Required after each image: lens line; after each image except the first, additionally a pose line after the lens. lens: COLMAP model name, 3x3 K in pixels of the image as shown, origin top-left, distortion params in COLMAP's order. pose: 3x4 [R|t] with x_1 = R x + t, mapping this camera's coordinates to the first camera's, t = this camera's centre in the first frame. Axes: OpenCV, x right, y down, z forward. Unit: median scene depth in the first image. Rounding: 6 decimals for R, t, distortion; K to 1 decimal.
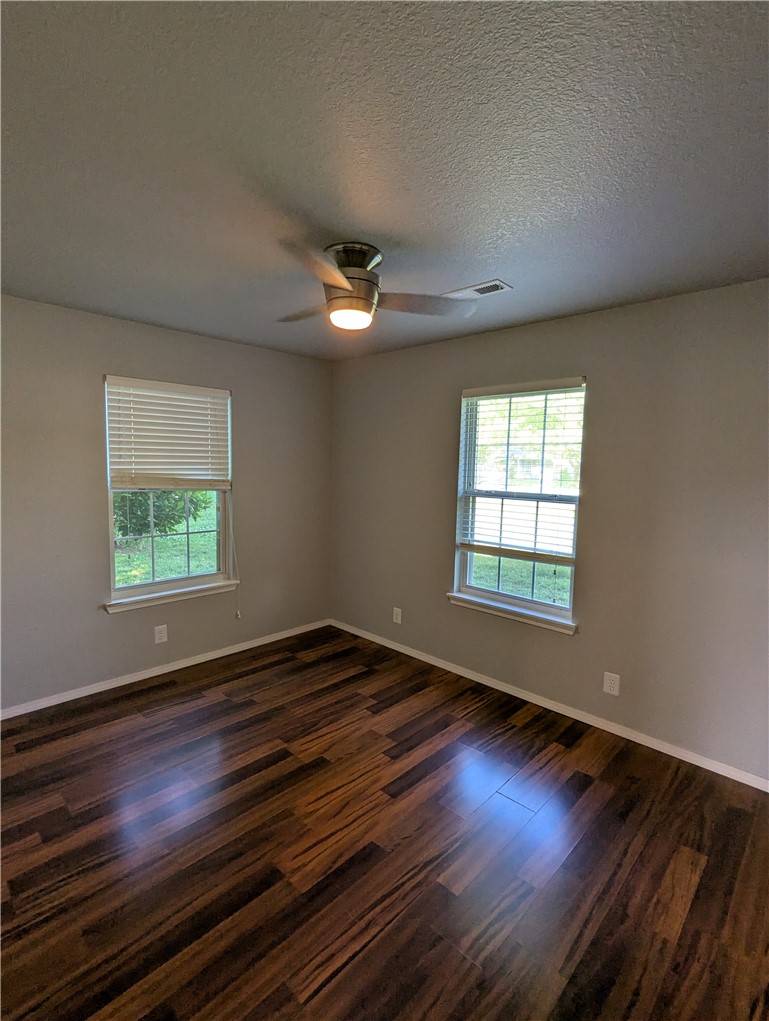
lens RADIAL K [[485.6, 0, 380.6], [0, 485.6, 515.3], [0, 0, 1]] dist [-0.002053, -0.000044]
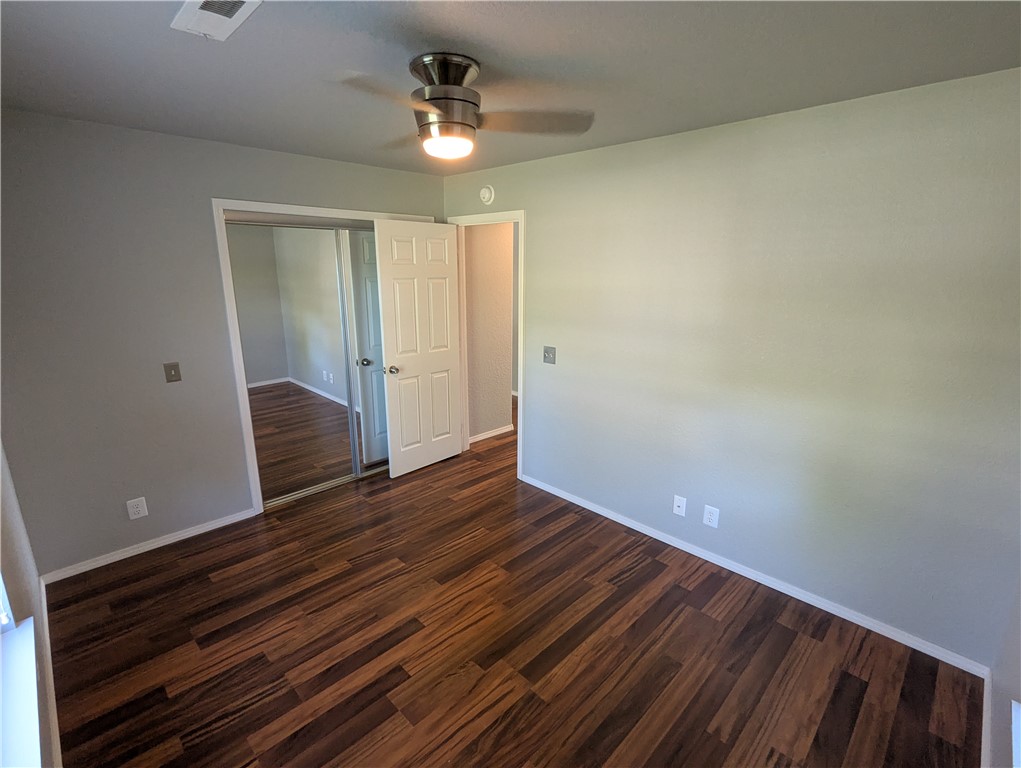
lens RADIAL K [[485.6, 0, 510.5], [0, 485.6, 384.0], [0, 0, 1]] dist [-0.002053, -0.000044]
pose [[-0.999357, -0.035796, 0.001915, -0.154678], [-0.033188, 0.944097, 0.327994, -0.255975], [-0.013549, 0.327720, -0.944678, 1.684225]]
